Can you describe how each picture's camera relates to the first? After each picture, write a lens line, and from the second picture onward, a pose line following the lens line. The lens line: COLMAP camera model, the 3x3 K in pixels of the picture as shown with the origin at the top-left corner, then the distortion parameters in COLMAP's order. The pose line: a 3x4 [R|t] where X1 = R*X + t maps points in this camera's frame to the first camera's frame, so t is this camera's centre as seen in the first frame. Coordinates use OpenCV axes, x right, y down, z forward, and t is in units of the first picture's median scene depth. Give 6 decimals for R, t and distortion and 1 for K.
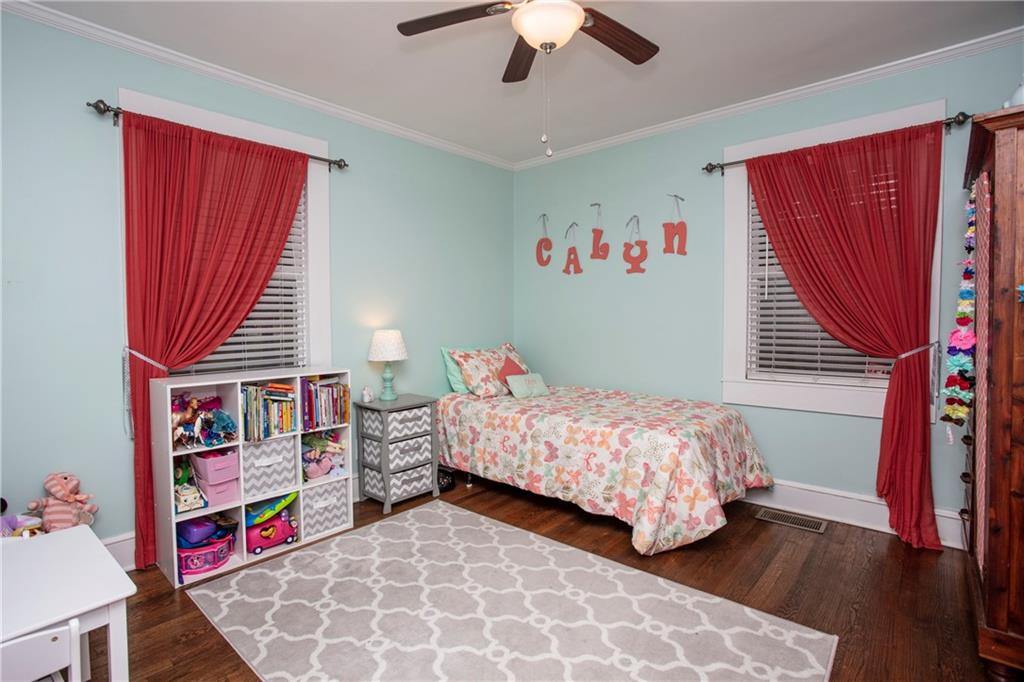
lens RADIAL K [[512.4, 0, 503.6], [0, 512.4, 320.7], [0, 0, 1]] dist [-0.006562, 0.001905]
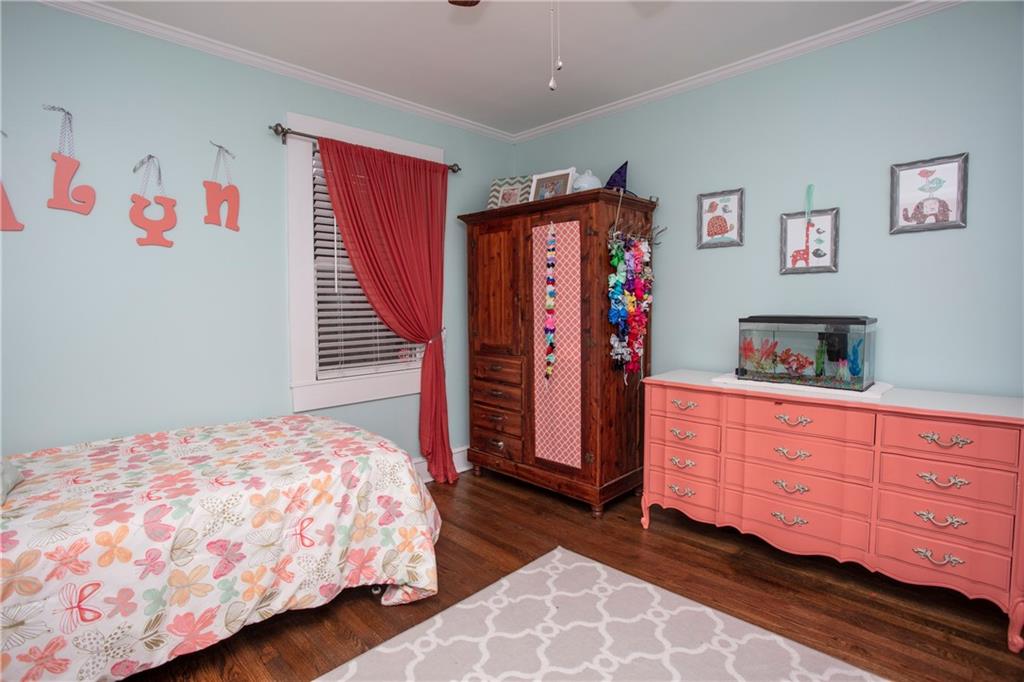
lens RADIAL K [[512.4, 0, 503.6], [0, 512.4, 320.7], [0, 0, 1]] dist [-0.006562, 0.001905]
pose [[0.087898, -0.031373, 0.995635, -0.416231], [0.020644, 0.999347, 0.029667, -0.012098], [-0.995916, 0.017947, 0.088488, 0.620194]]
